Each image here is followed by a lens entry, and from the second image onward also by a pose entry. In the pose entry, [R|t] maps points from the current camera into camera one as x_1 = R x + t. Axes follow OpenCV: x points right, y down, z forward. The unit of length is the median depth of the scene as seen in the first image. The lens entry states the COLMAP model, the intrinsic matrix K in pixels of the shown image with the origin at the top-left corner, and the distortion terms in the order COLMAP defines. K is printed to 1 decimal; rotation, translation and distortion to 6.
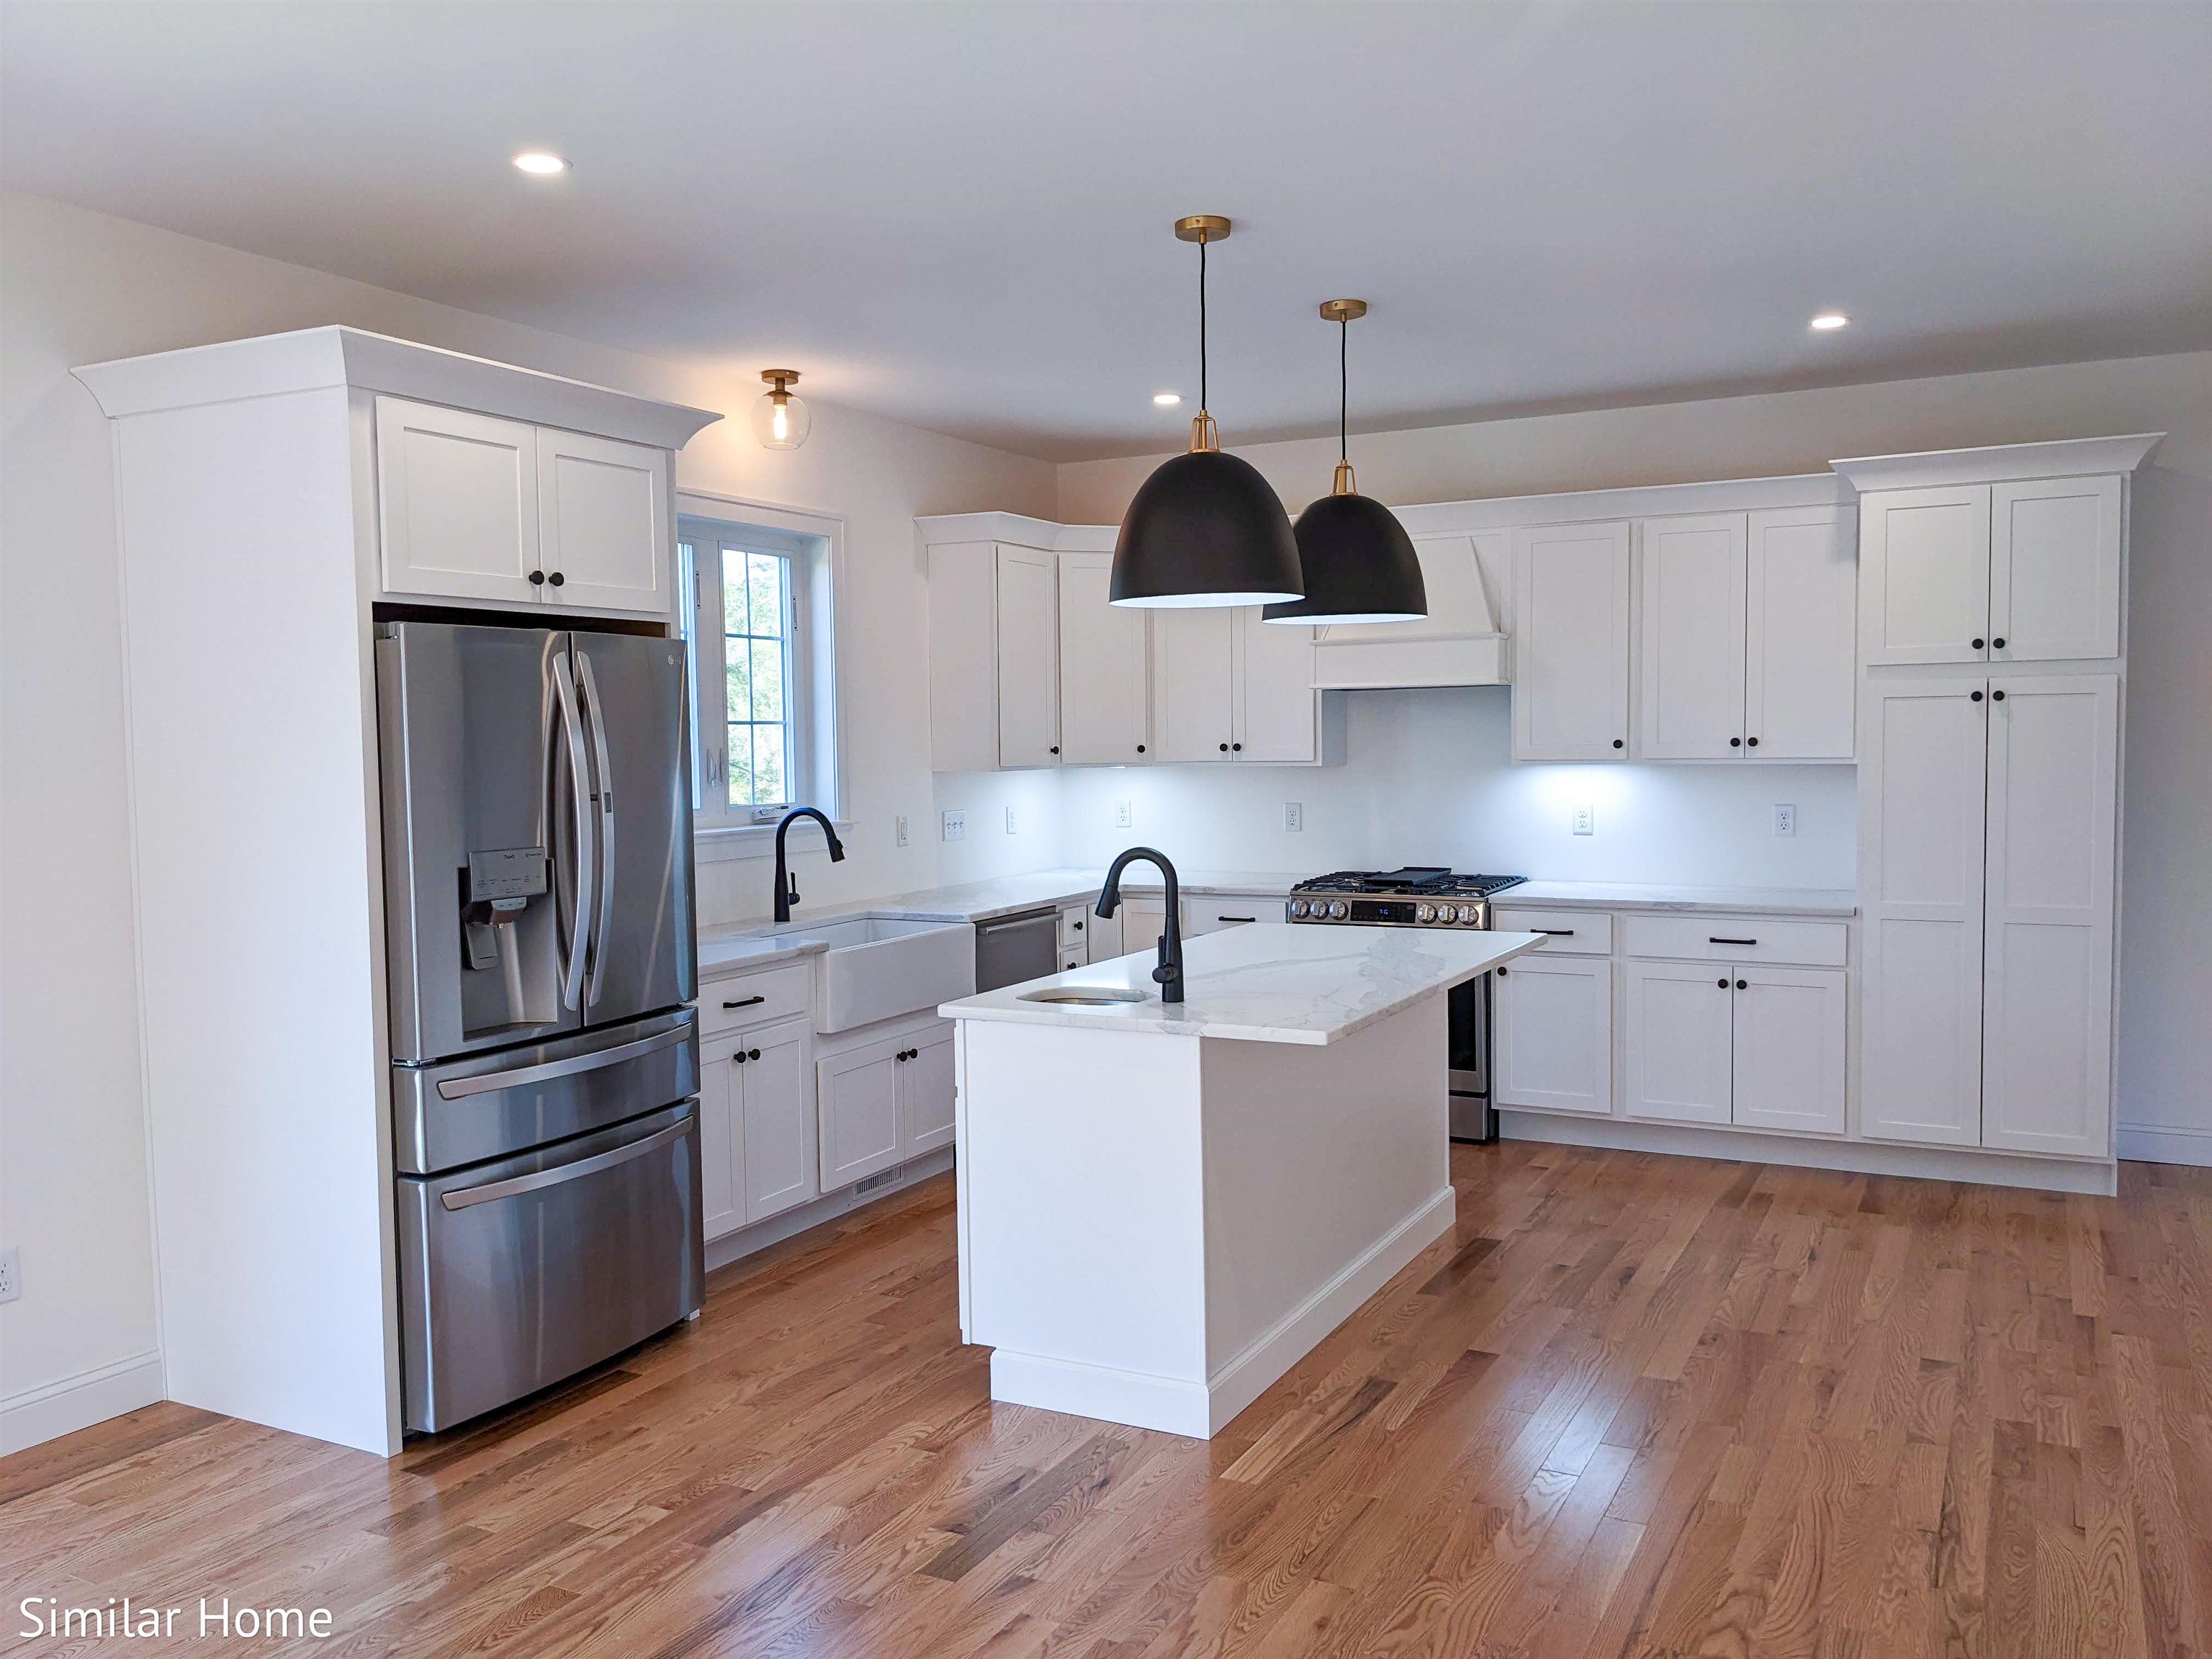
lens RADIAL K [[1744.5, 0, 1099.3], [0, 1744.5, 834.5], [0, 0, 1]] dist [0.055138, -0.089069]
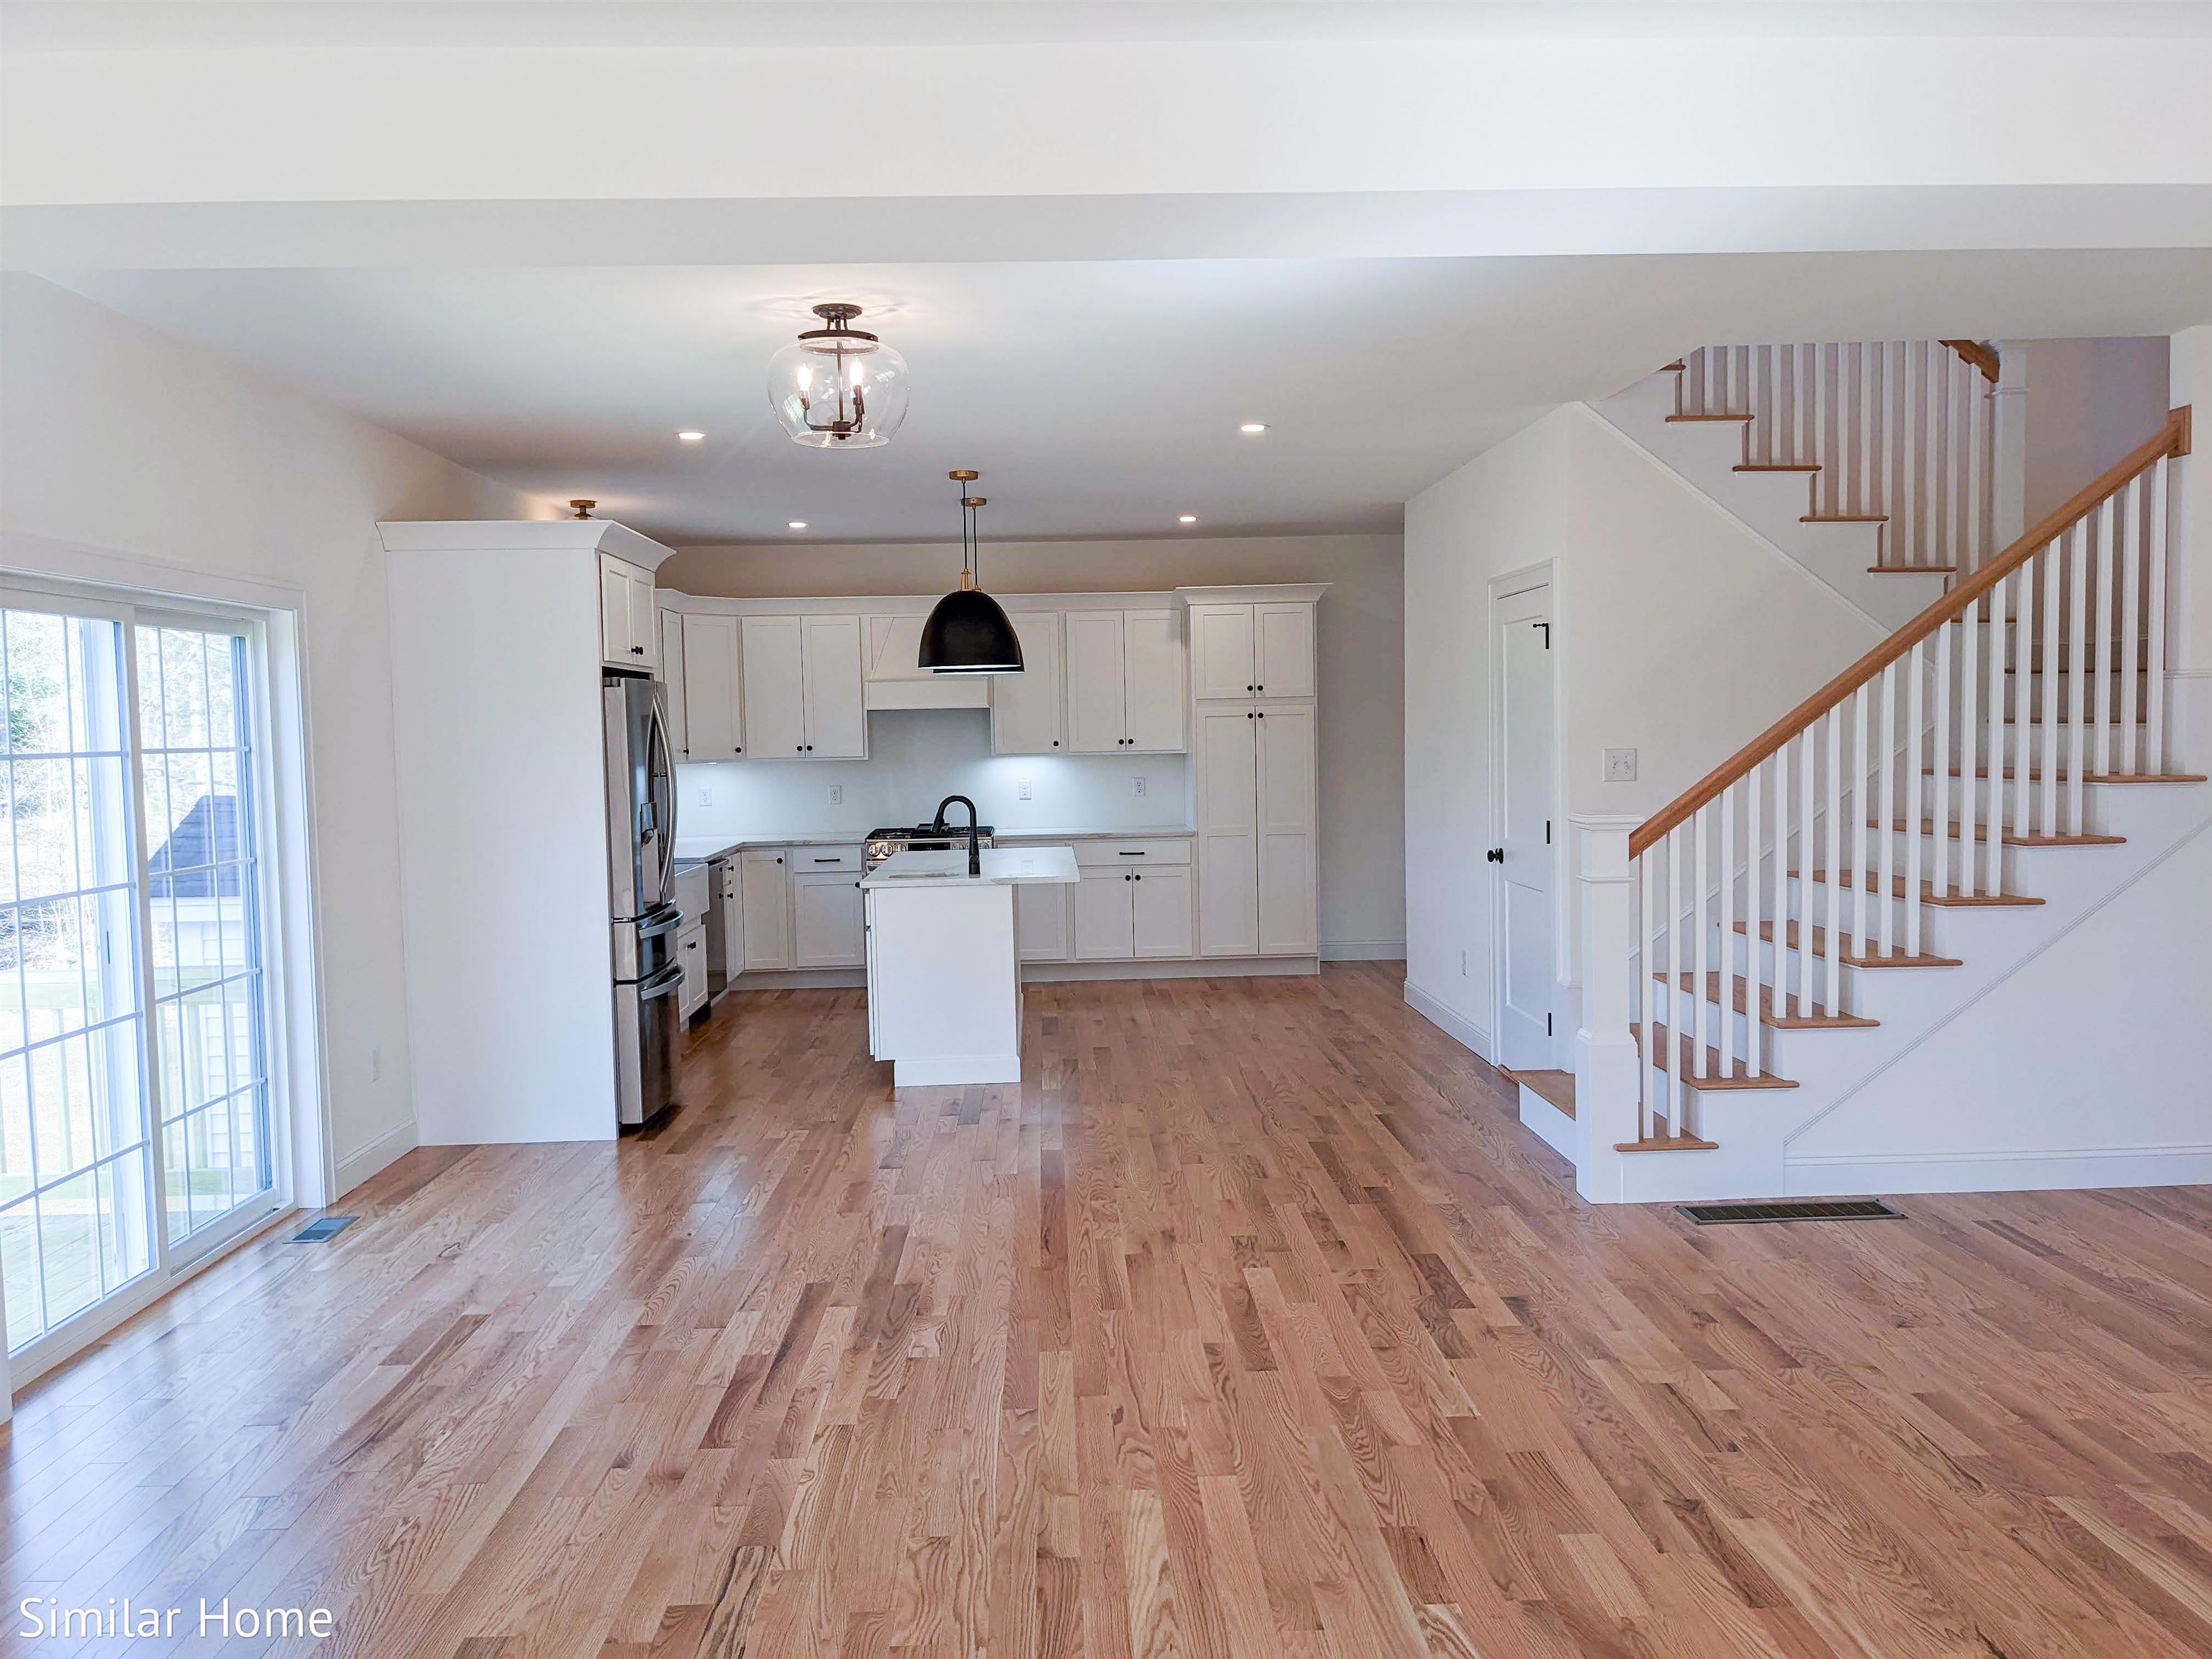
lens RADIAL K [[1744.5, 0, 1099.3], [0, 1744.5, 834.5], [0, 0, 1]] dist [0.055138, -0.089069]
pose [[0.866626, -0.034763, 0.497745, -0.656343], [0.038159, 0.999266, 0.003352, 0.041354], [-0.497496, 0.016088, 0.867317, -0.618021]]
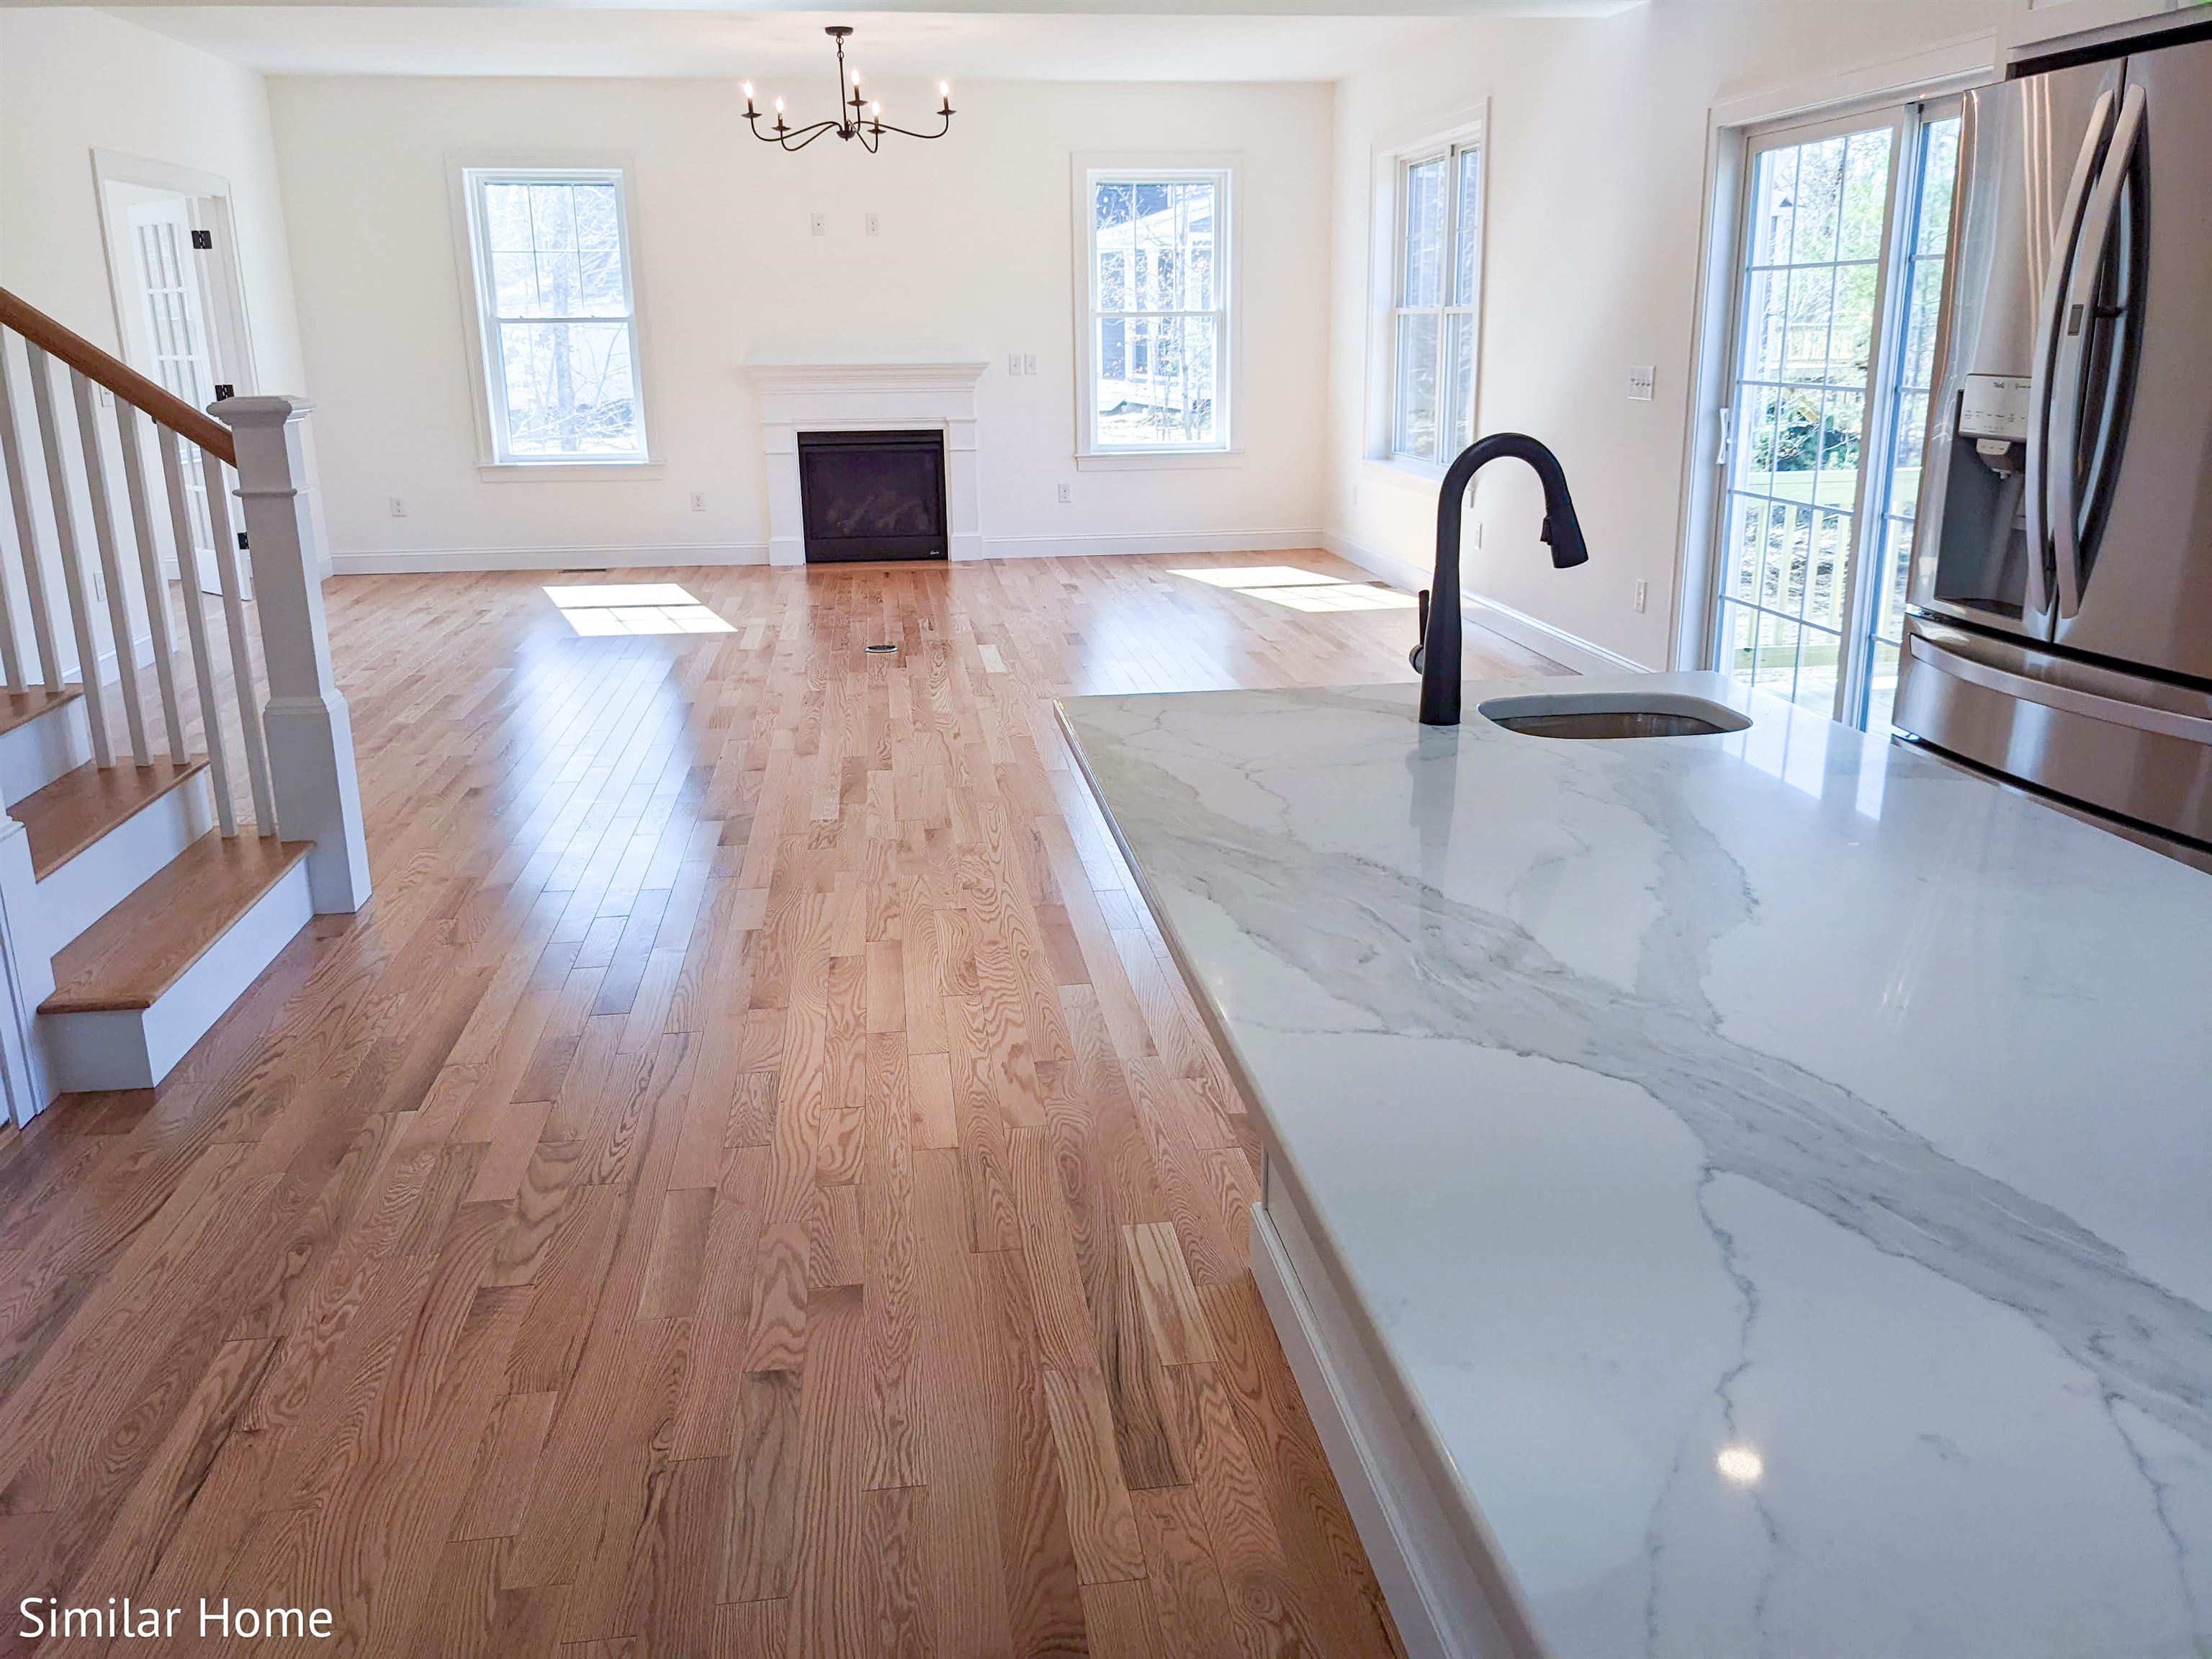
lens RADIAL K [[1739.4, 0, 1127.3], [0, 1739.4, 828.7], [0, 0, 1]] dist [0.058982, -0.097865]
pose [[-0.806349, 0.187806, -0.560830, 0.358442], [-0.011902, 0.942900, 0.332863, -0.044933], [0.591321, 0.275079, -0.758071, 1.120119]]
